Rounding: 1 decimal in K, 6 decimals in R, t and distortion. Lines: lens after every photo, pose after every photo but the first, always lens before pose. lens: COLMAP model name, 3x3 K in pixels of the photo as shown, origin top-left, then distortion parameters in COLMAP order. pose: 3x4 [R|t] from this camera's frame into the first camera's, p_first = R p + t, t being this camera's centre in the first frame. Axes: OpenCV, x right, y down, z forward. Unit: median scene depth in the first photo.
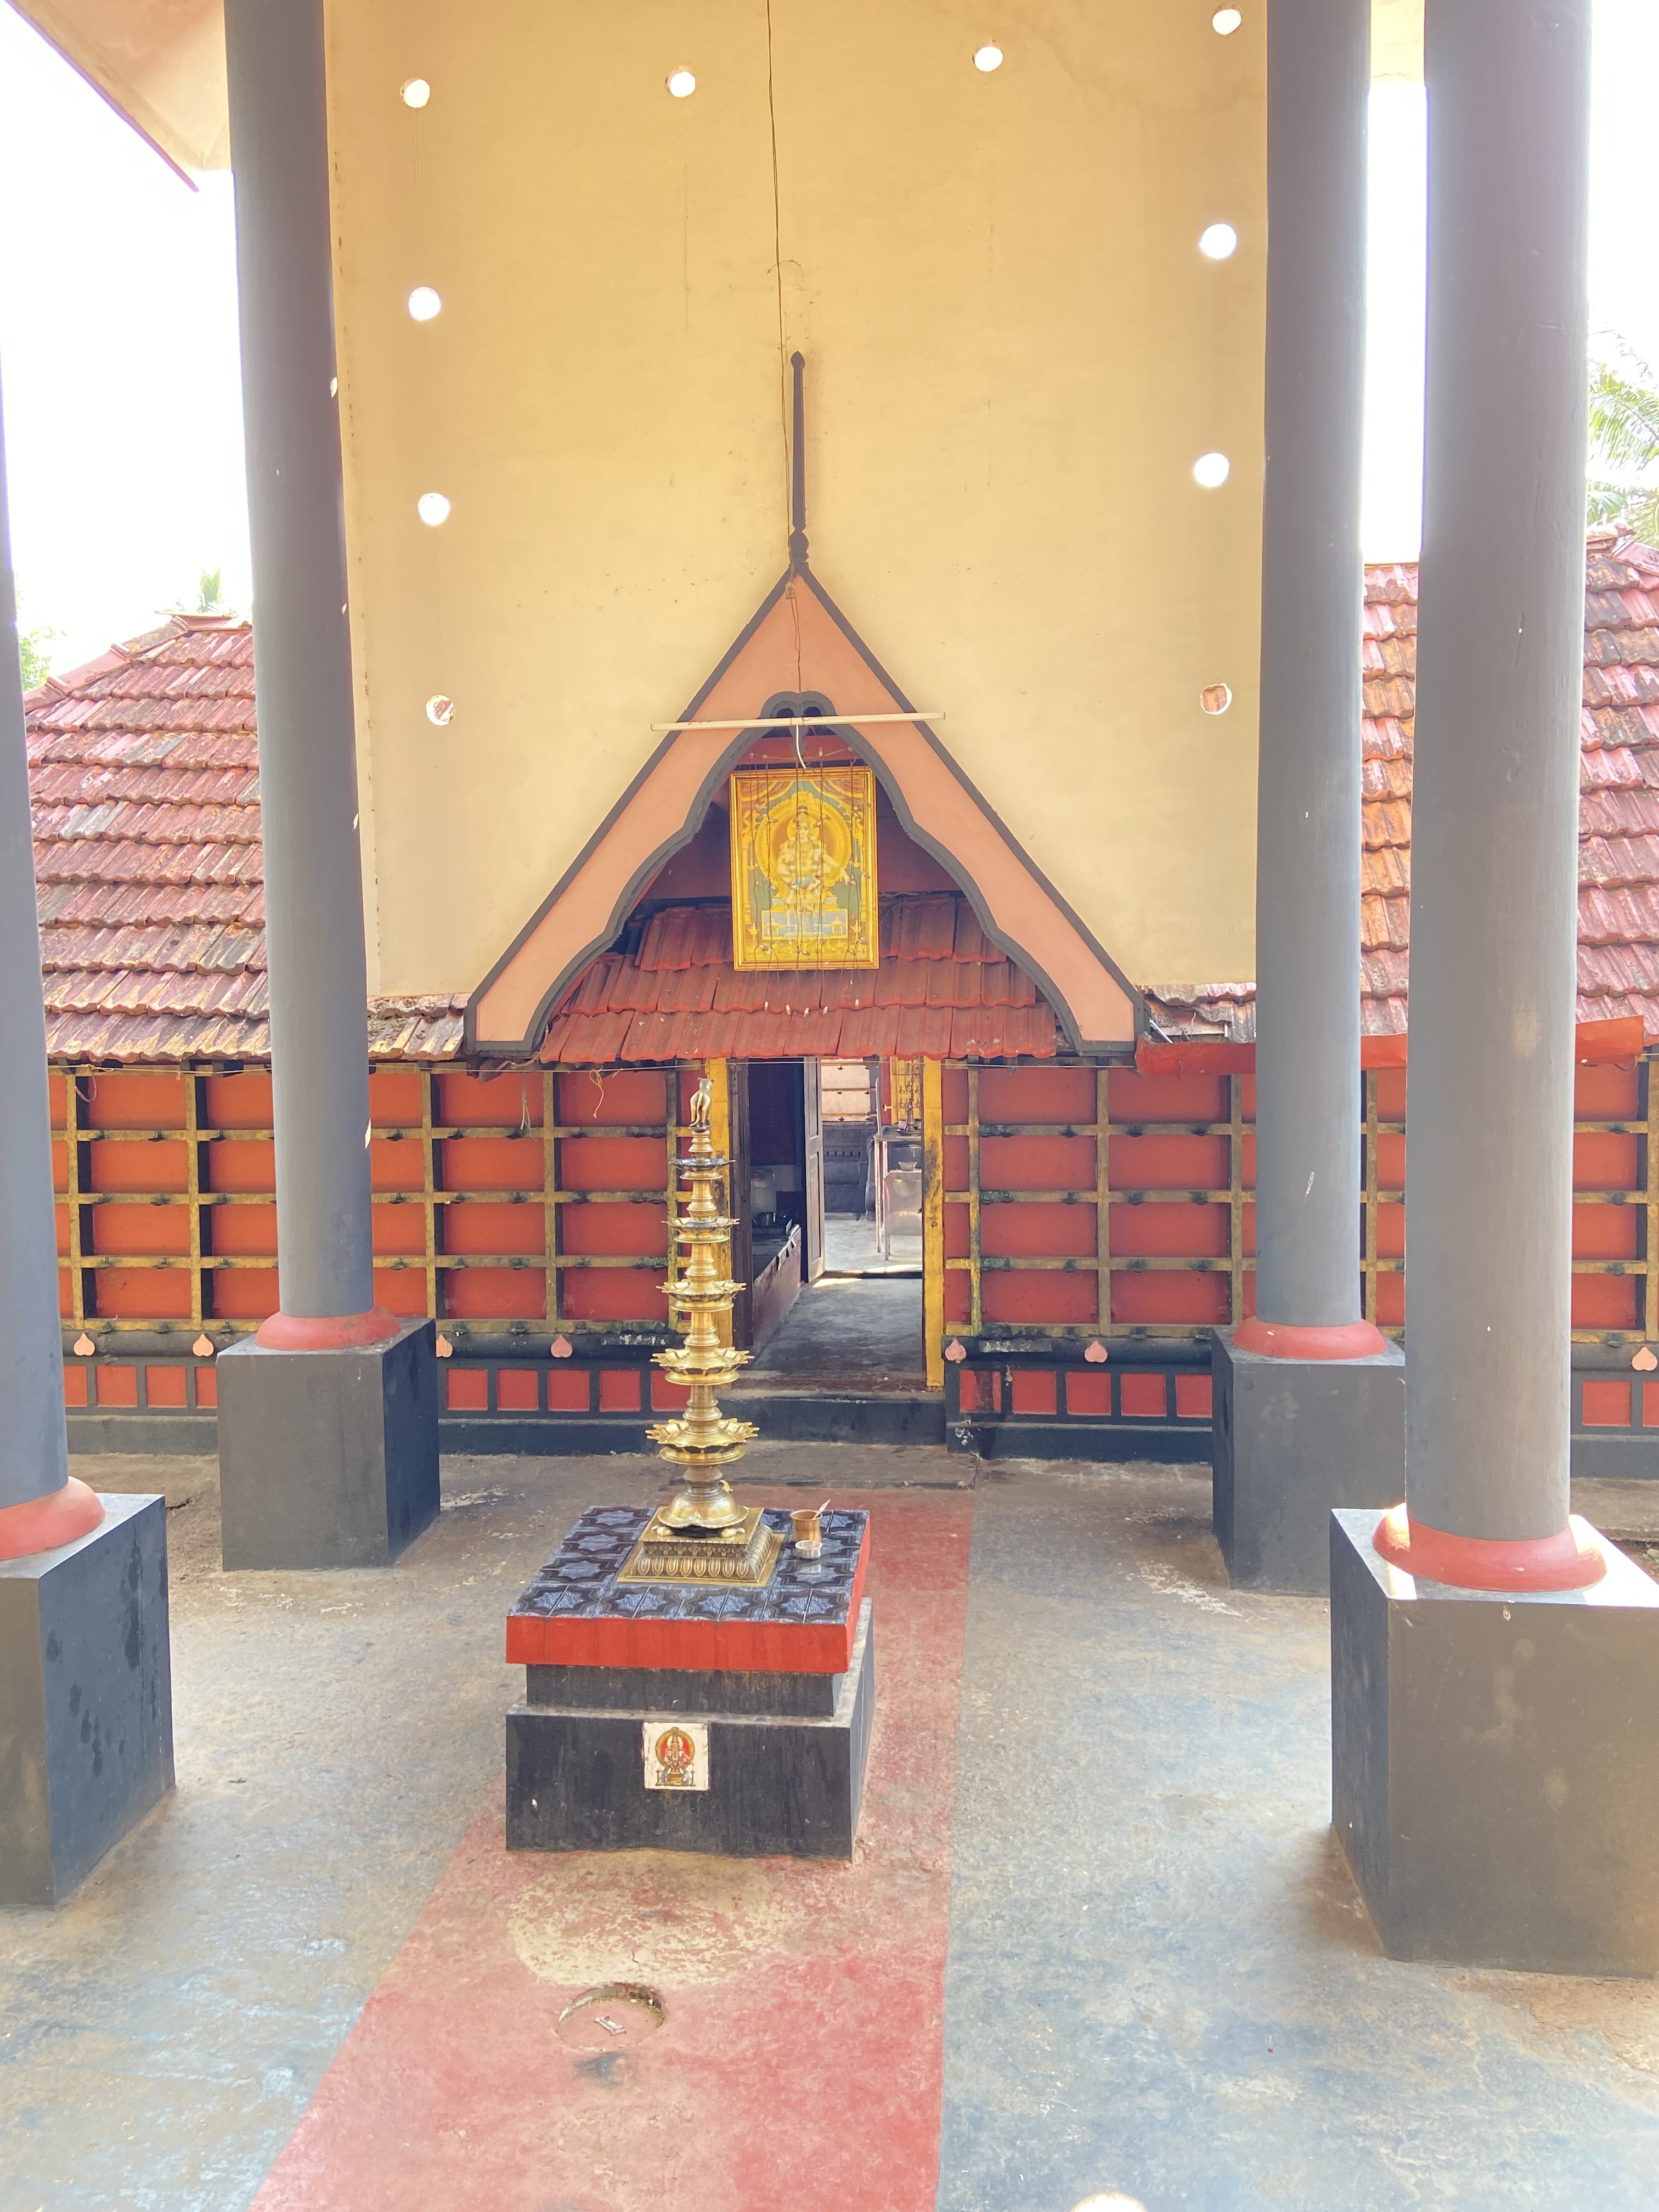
lens RADIAL K [[1623.8, 0, 789.9], [0, 1623.8, 1105.6], [0, 0, 1]] dist [0.121380, -0.157468]
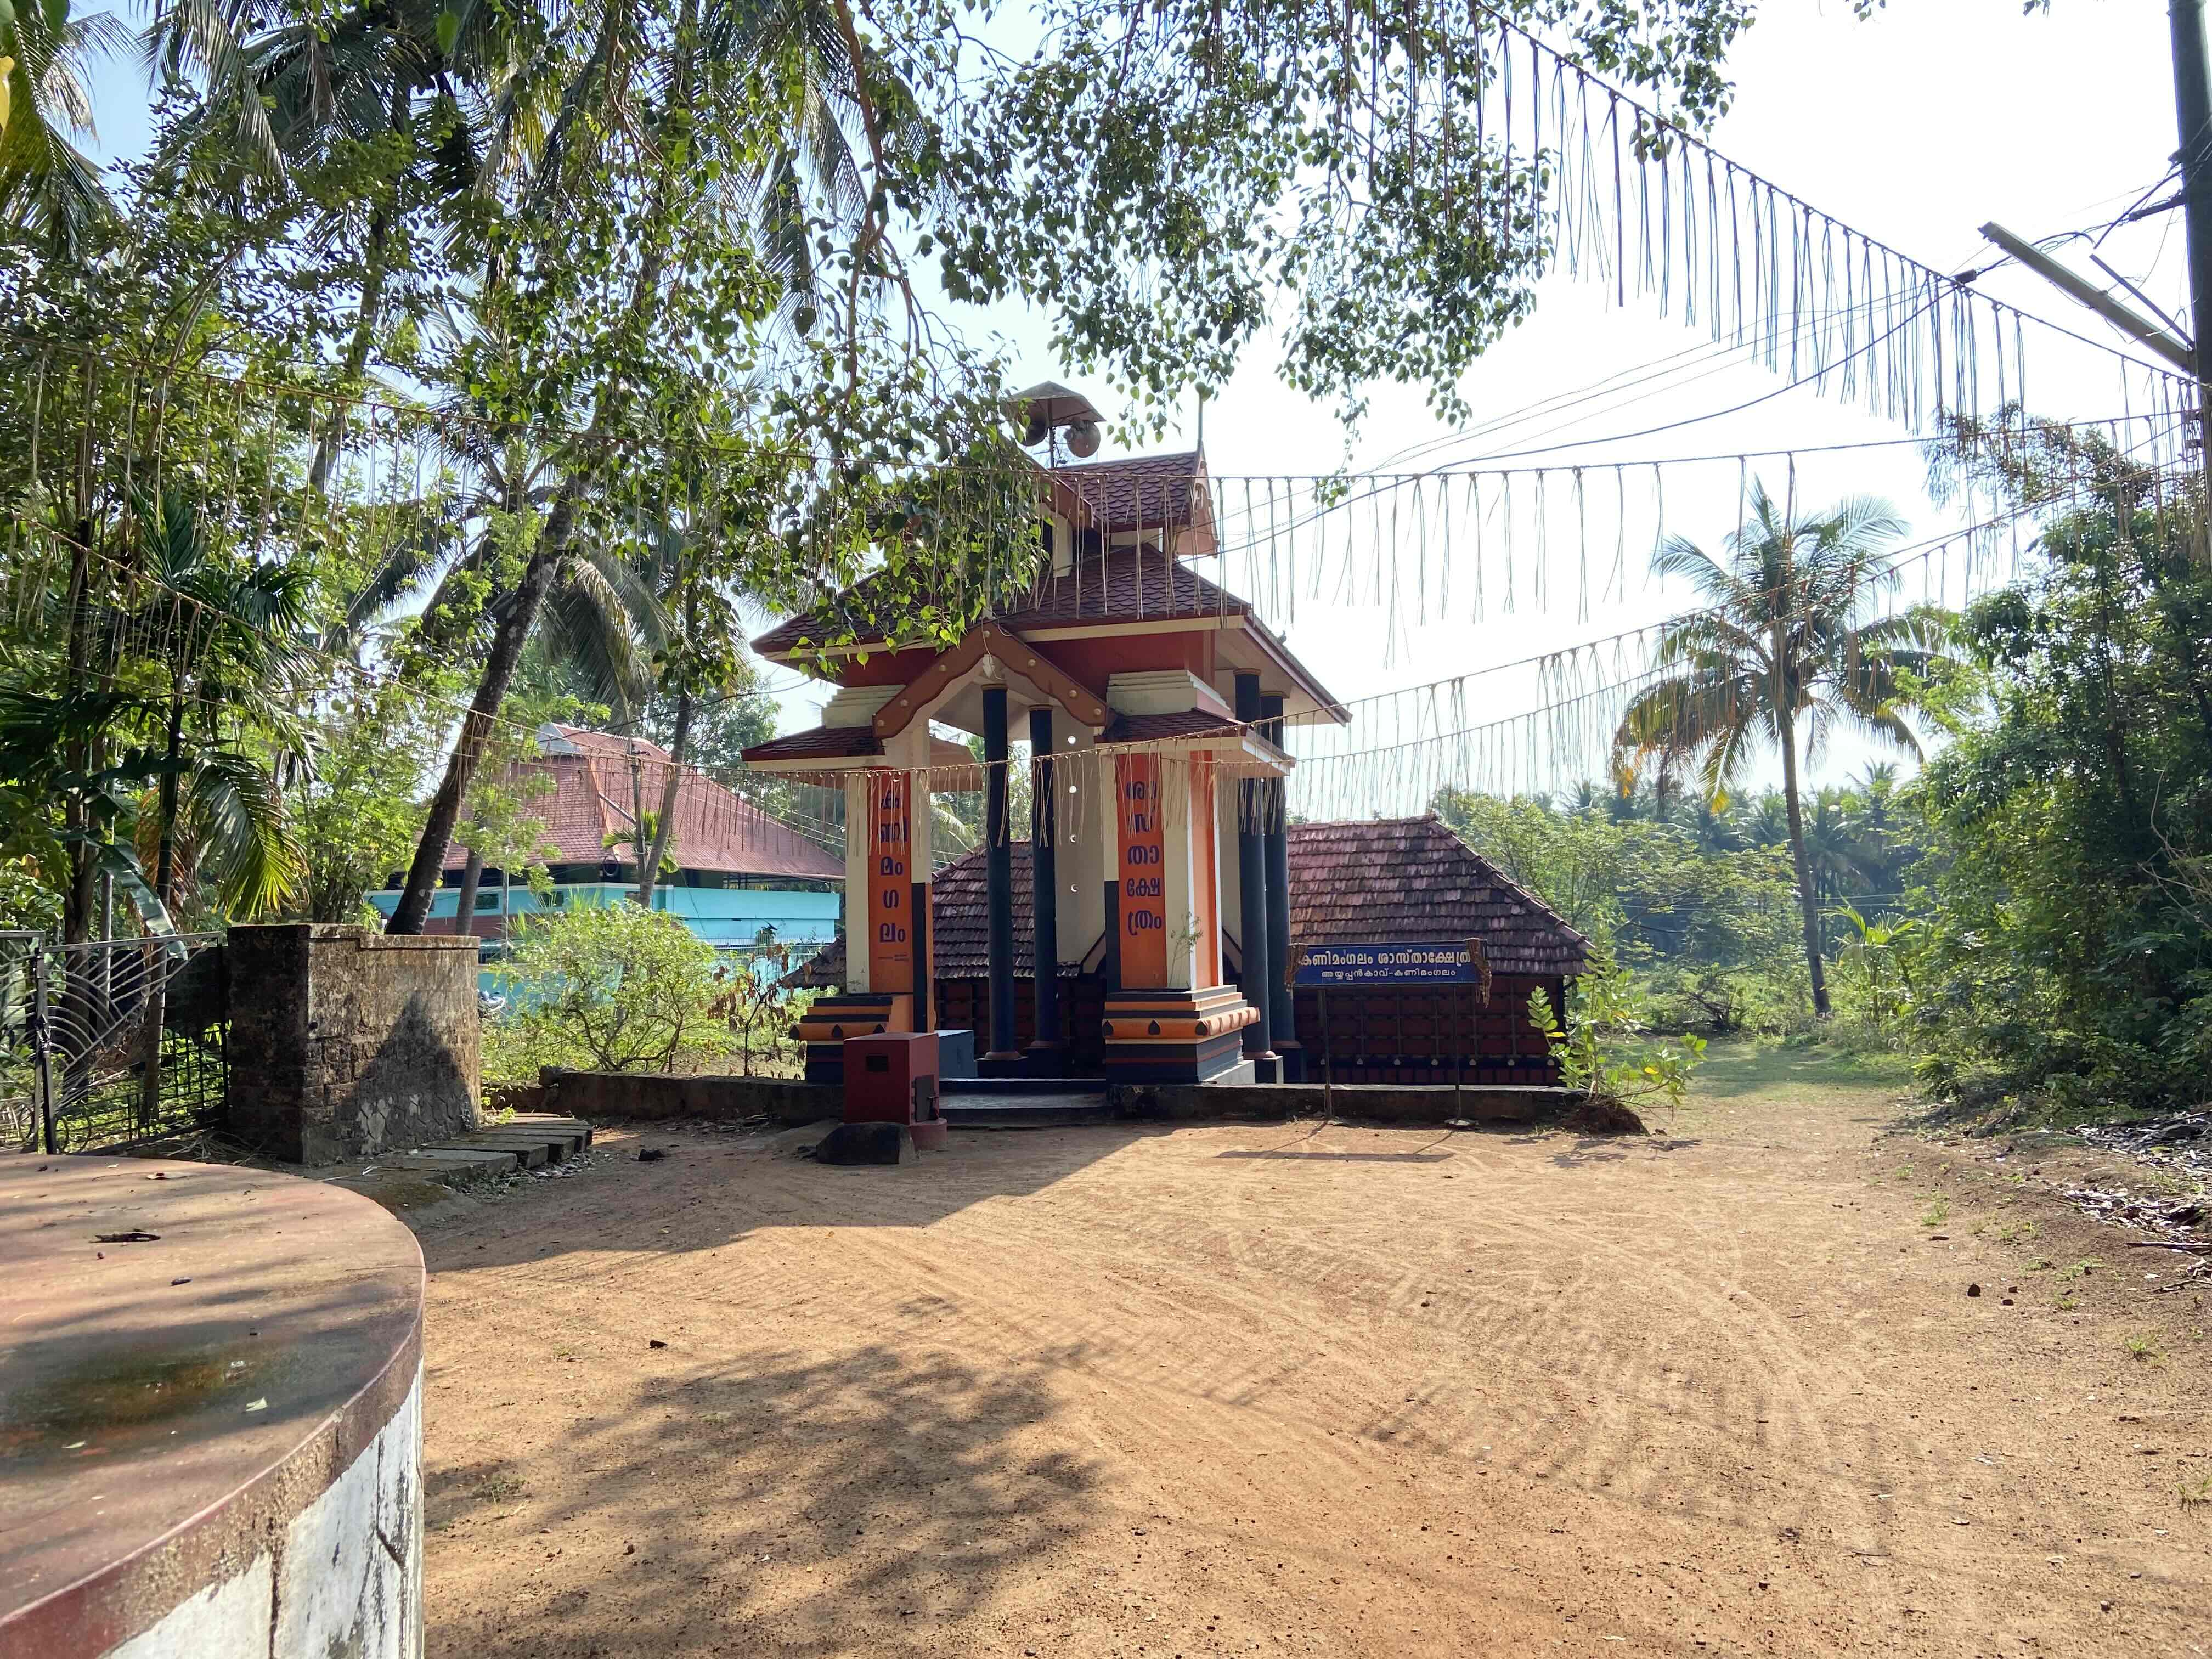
lens RADIAL K [[1646.9, 0, 1109.0], [0, 1646.9, 797.3], [0, 0, 1]] dist [0.141249, -0.174806]
pose [[0.989332, -0.015850, -0.144817, 0.440316], [-0.007555, 0.987145, -0.159650, 0.171544], [0.145486, 0.159041, 0.976494, -2.849387]]
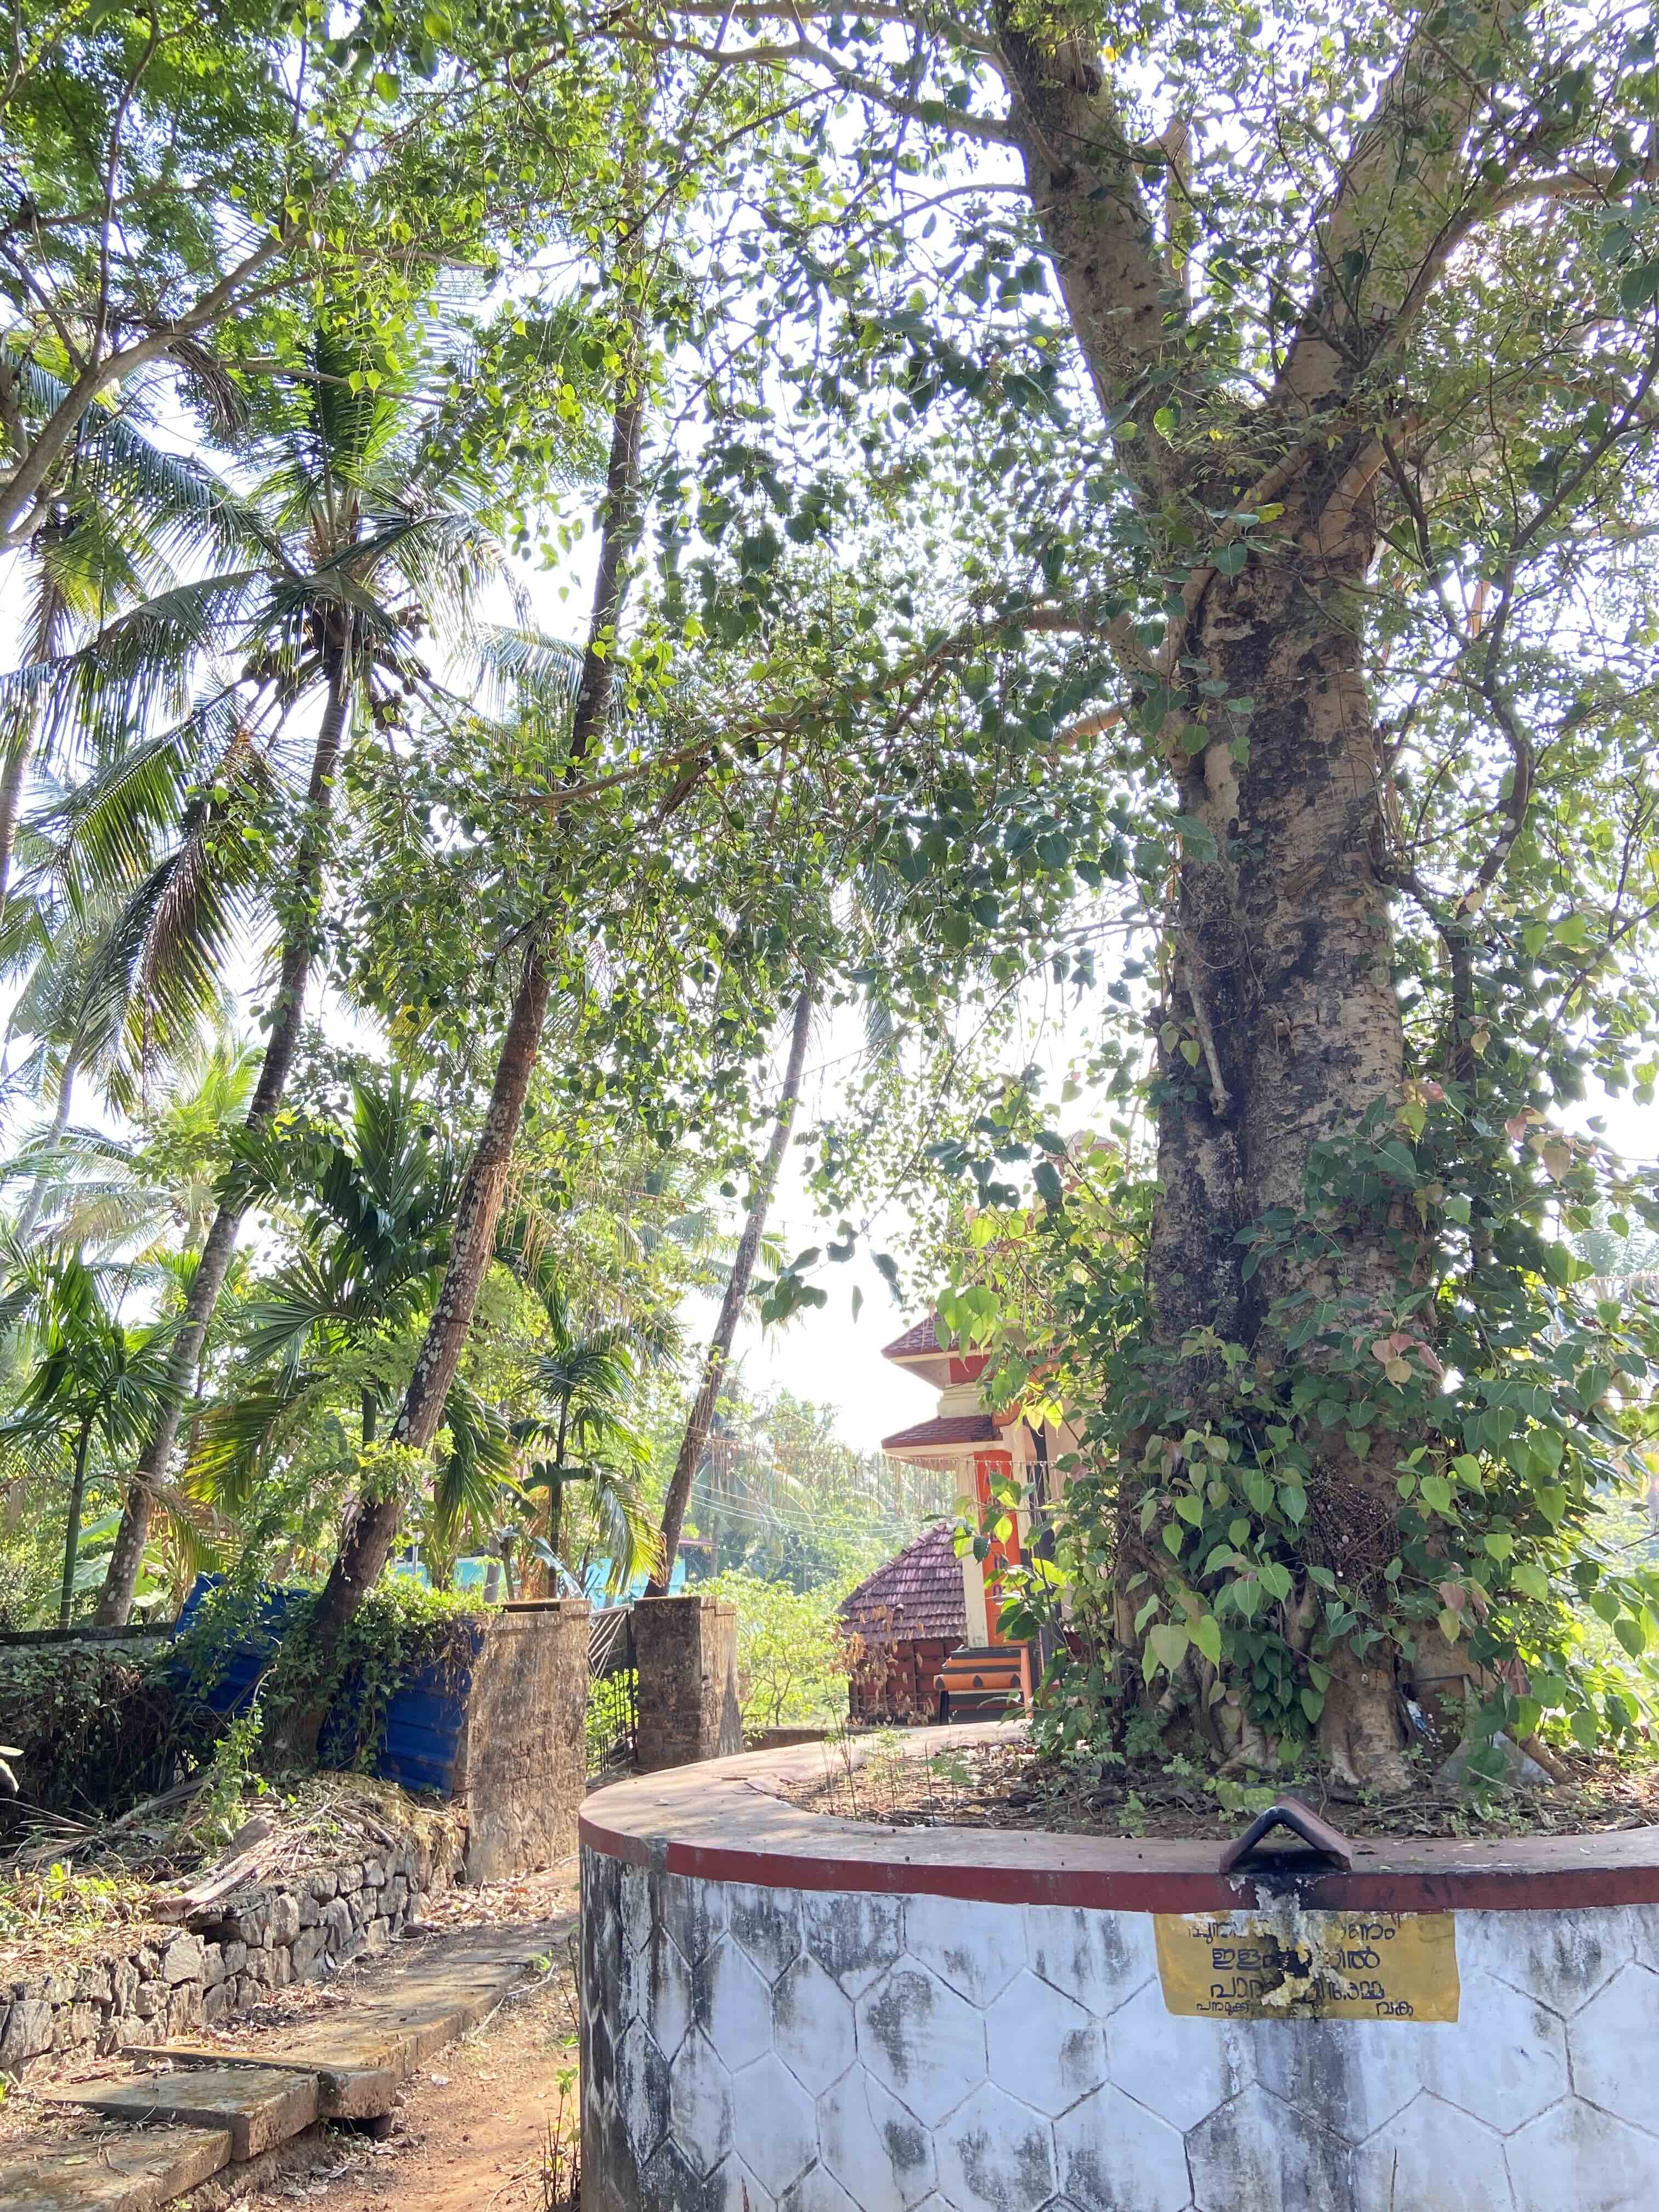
lens RADIAL K [[1646.9, 0, 841.1], [0, 1646.9, 1103.5], [0, 0, 1]] dist [0.141249, -0.174806]
pose [[0.989339, -0.074991, -0.124842, -0.168538], [0.025903, 0.934173, -0.355879, 0.220869], [0.143312, 0.348851, 0.926156, -3.660526]]
